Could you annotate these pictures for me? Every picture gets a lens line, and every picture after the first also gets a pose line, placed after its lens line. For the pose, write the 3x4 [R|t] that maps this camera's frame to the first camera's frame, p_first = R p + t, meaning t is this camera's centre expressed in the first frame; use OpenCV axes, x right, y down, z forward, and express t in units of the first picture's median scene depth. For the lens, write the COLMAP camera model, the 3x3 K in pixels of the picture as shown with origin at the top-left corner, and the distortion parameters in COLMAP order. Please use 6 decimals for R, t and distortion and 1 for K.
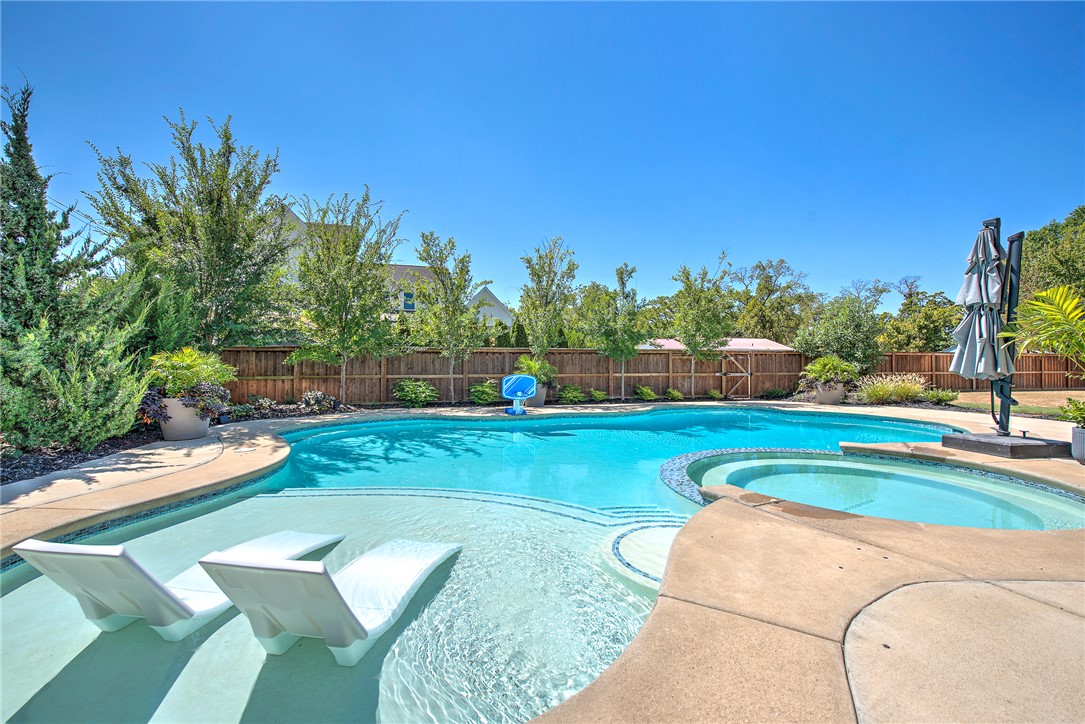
lens RADIAL K [[428.6, 0, 545.8], [0, 428.6, 363.6], [0, 0, 1]] dist [0.001716, -0.004161]
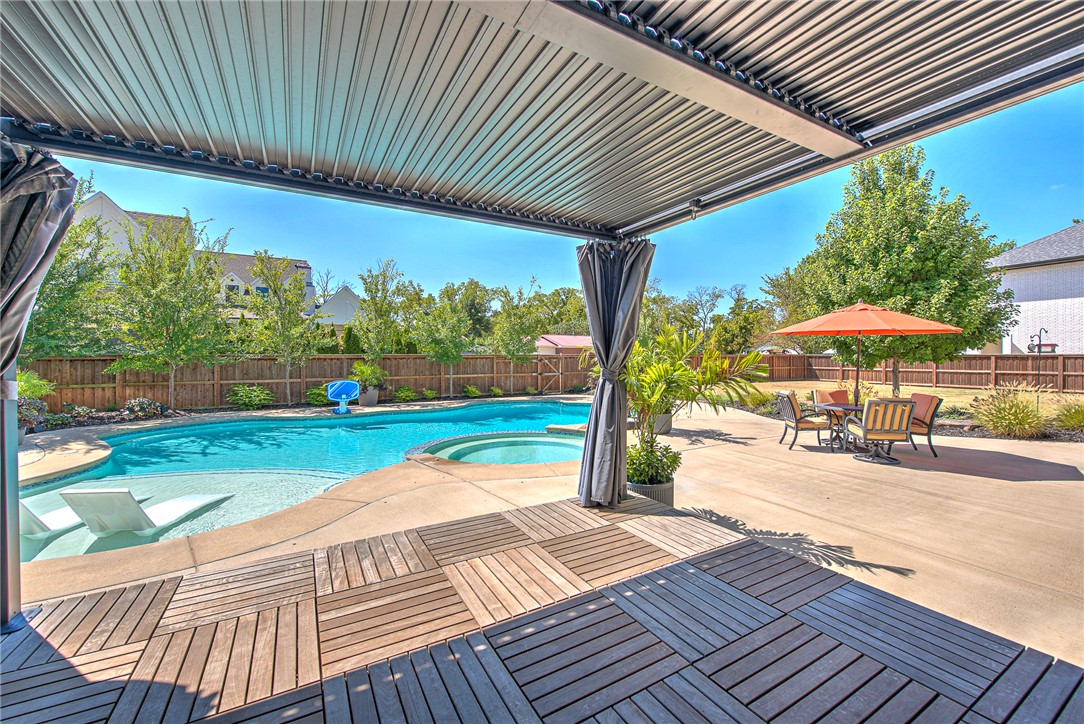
lens RADIAL K [[428.2, 0, 545.3], [0, 428.2, 363.6], [0, 0, 1]] dist [0.001716, -0.004161]
pose [[0.967817, -0.007402, 0.251548, 0.156855], [0.003023, 0.999837, 0.017789, -0.035012], [-0.251638, -0.016456, 0.967681, -0.257868]]
